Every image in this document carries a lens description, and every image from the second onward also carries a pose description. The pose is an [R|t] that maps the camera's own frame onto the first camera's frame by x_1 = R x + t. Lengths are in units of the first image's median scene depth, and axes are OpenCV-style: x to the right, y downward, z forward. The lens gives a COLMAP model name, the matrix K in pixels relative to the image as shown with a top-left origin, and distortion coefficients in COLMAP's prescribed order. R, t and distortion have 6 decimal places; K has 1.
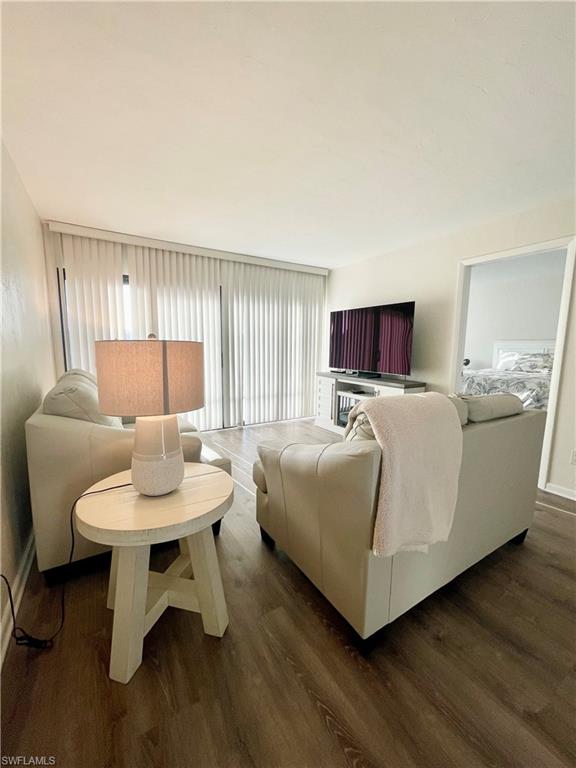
lens RADIAL K [[310.2, 0, 288.5], [0, 310.2, 385.4], [0, 0, 1]] dist [-0.003314, -0.000332]
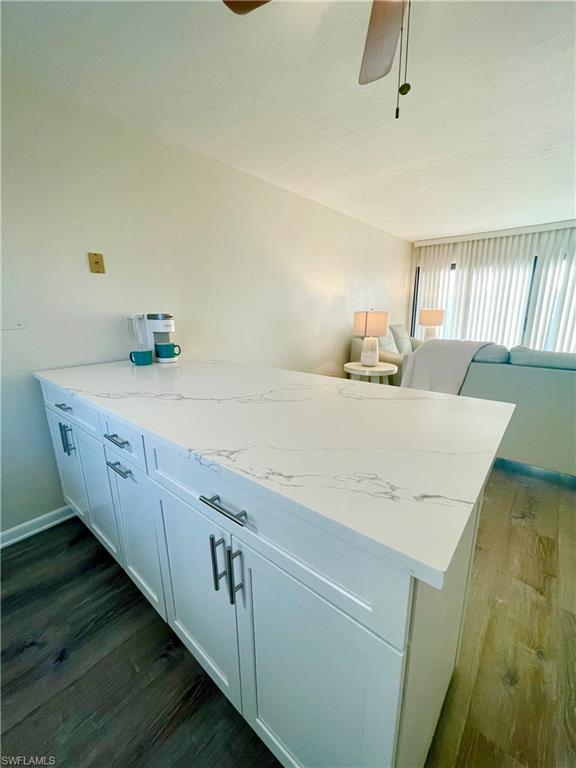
lens RADIAL K [[311.0, 0, 288.6], [0, 311.0, 385.2], [0, 0, 1]] dist [-0.001916, -0.000578]
pose [[0.312895, 0.210814, -0.926096, 0.648639], [-0.109841, 0.976545, 0.185187, 0.023292], [0.943415, 0.043779, 0.328712, -0.196845]]
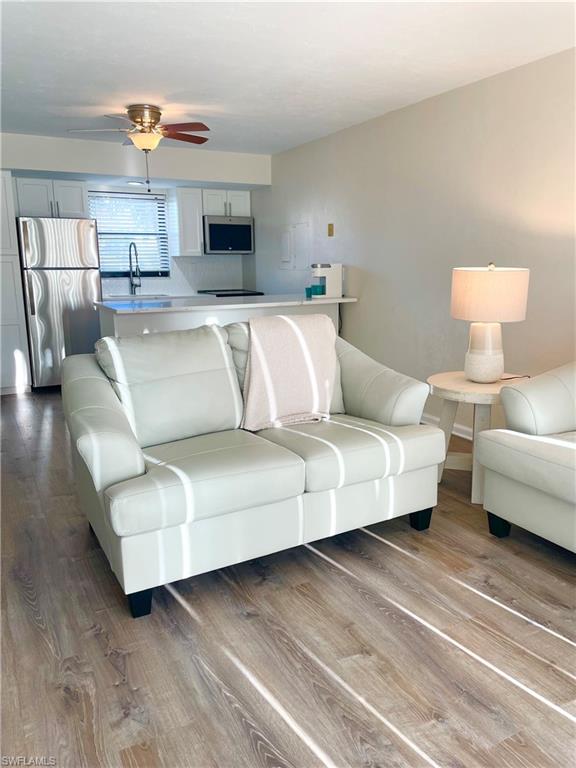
lens RADIAL K [[583.1, 0, 293.9], [0, 583.1, 380.4], [0, 0, 1]] dist [0.099932, -0.151348]
pose [[-0.998580, -0.013624, 0.051504, 0.087550], [0.004139, 0.943982, 0.329970, -0.161541], [-0.053114, 0.329714, -0.942585, 1.109136]]
